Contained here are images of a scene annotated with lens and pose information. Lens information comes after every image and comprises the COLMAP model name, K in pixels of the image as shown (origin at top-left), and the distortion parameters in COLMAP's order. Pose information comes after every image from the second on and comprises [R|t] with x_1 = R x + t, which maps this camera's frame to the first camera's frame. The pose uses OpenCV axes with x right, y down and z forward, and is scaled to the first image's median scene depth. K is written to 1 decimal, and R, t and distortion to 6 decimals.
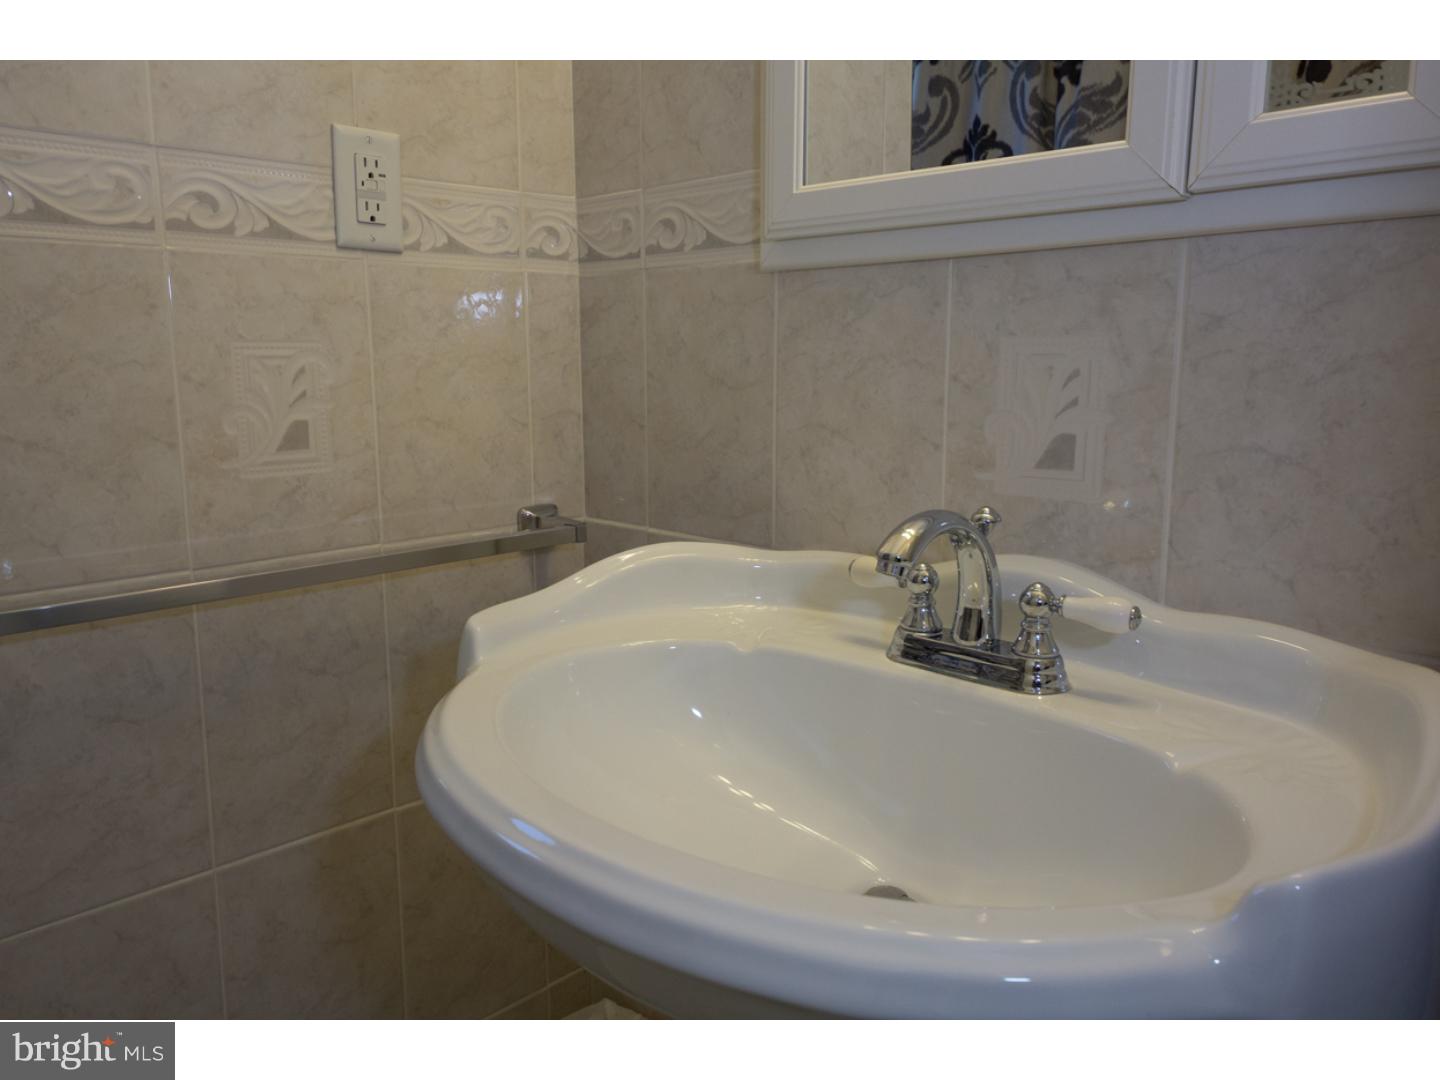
lens RADIAL K [[1140.4, 0, 722.9], [0, 1140.4, 539.4], [0, 0, 1]] dist [0.064808, 0.007689]
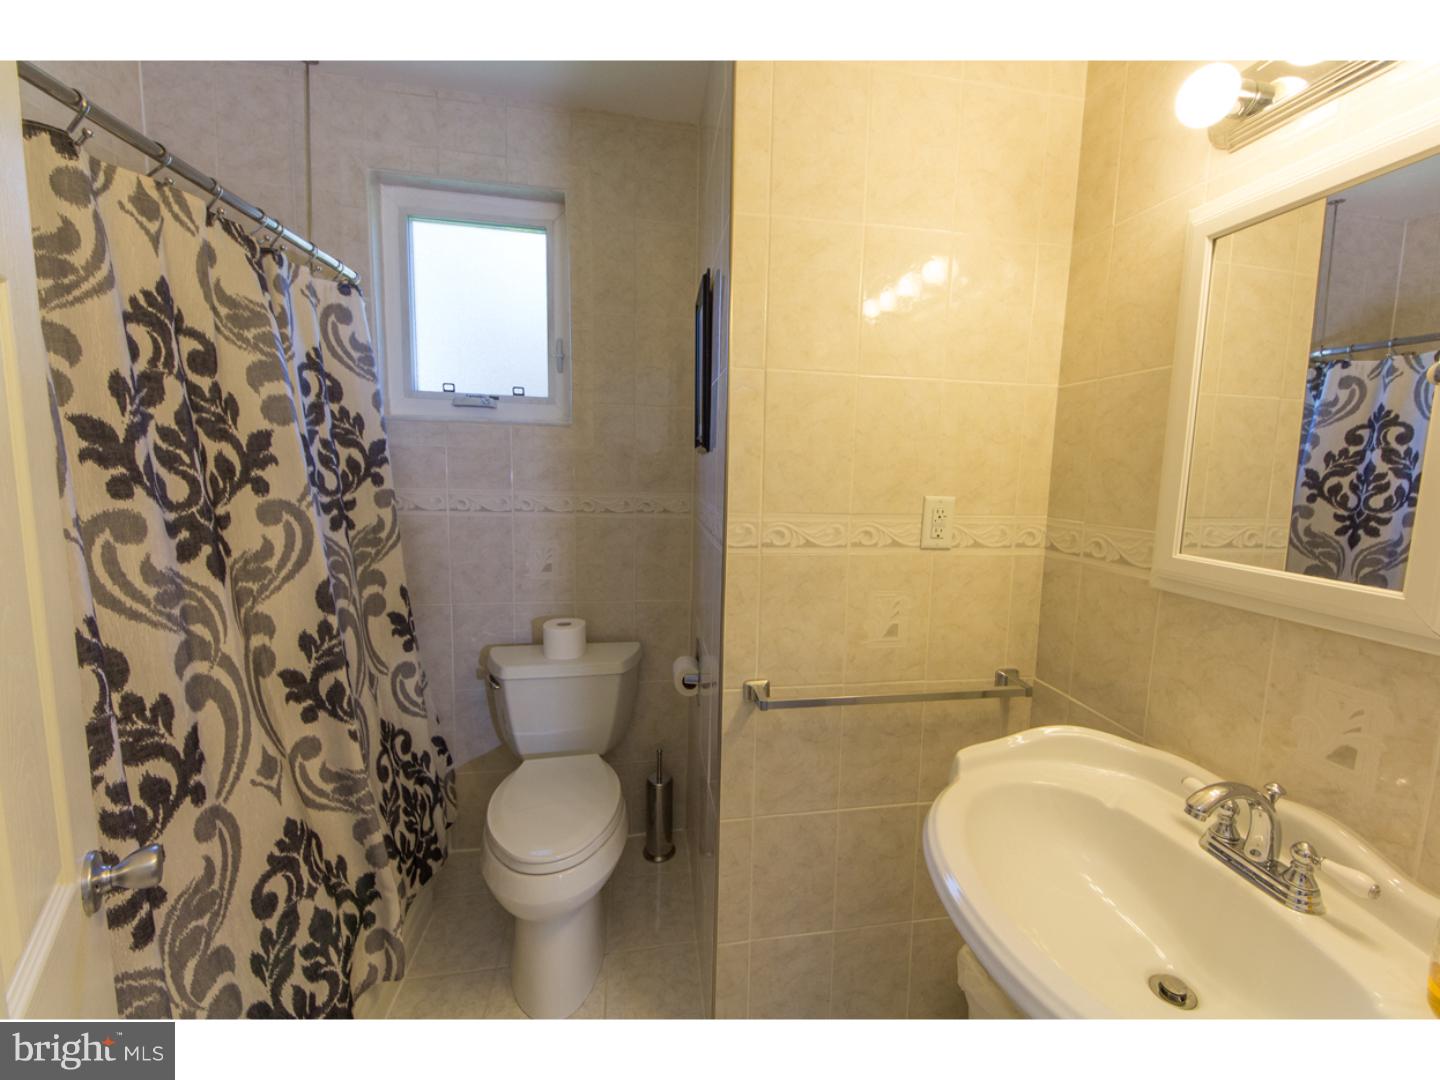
lens RADIAL K [[643.9, 0, 717.9], [0, 643.9, 538.0], [0, 0, 1]] dist [0.000534, -0.001850]
pose [[0.812300, 0.090101, -0.576238, 0.054117], [-0.112184, 0.993684, -0.002768, -0.218633], [0.572348, 0.066893, 0.817278, -0.213596]]
